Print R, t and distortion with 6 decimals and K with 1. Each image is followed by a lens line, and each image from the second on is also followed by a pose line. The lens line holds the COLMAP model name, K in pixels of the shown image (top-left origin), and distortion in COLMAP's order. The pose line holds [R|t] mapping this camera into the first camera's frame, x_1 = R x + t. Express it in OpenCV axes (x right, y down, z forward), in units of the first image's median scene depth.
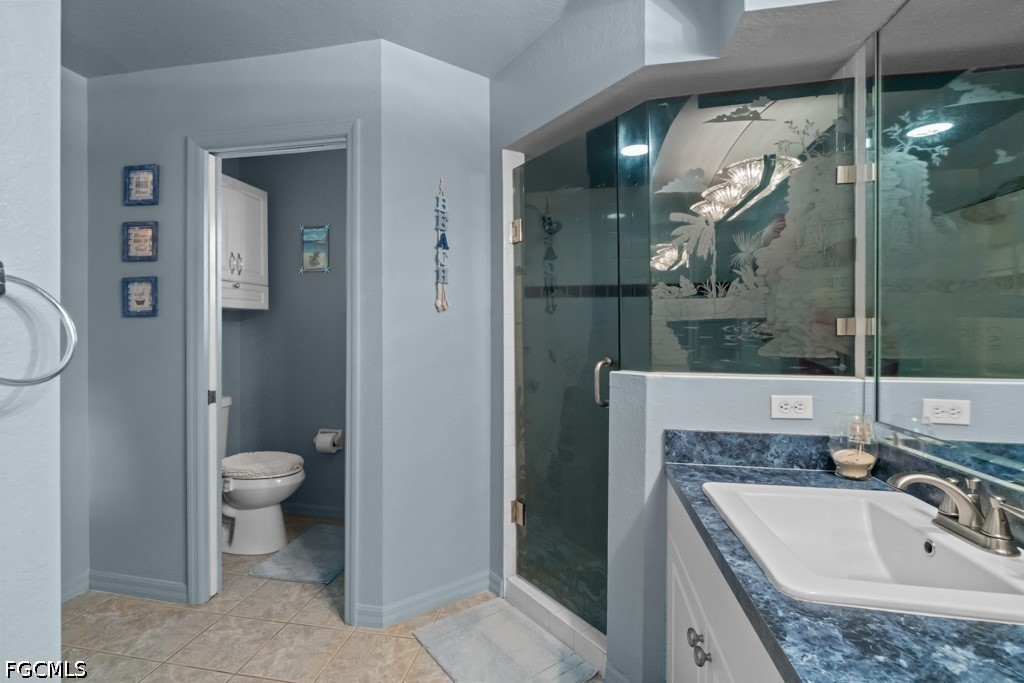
lens RADIAL K [[504.5, 0, 512.4], [0, 504.5, 337.8], [0, 0, 1]] dist [0.006648, -0.004684]
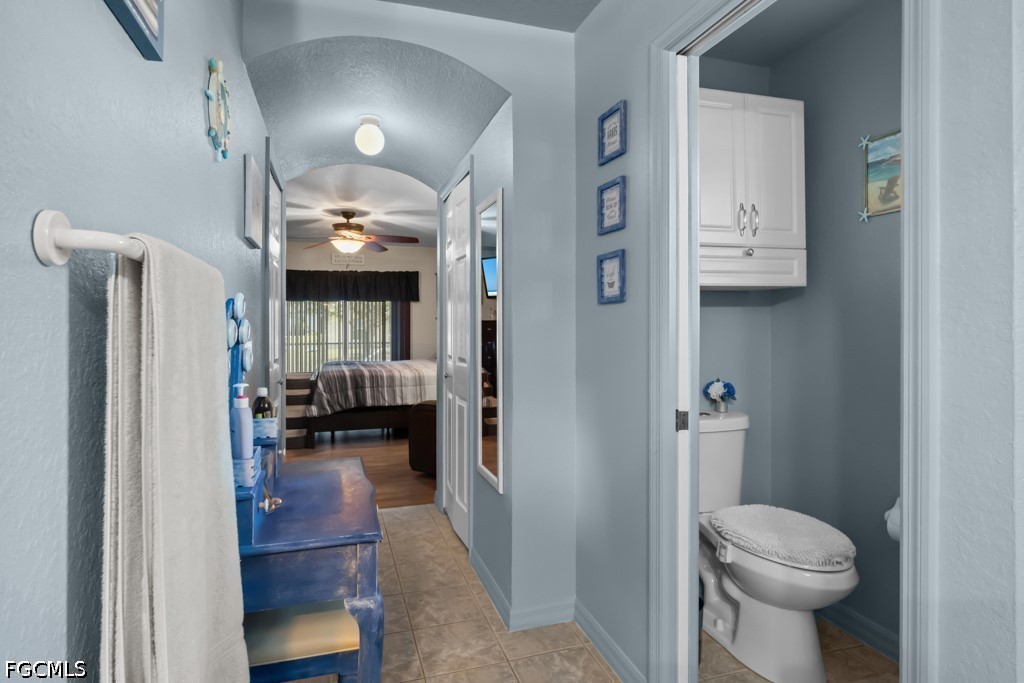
lens RADIAL K [[528.7, 0, 509.3], [0, 528.7, 322.3], [0, 0, 1]] dist [-0.007346, 0.005796]
pose [[0.446478, -0.003216, -0.894789, -0.066395], [-0.002258, 0.999986, -0.004721, -0.006872], [0.894792, 0.004129, 0.446465, 0.428653]]
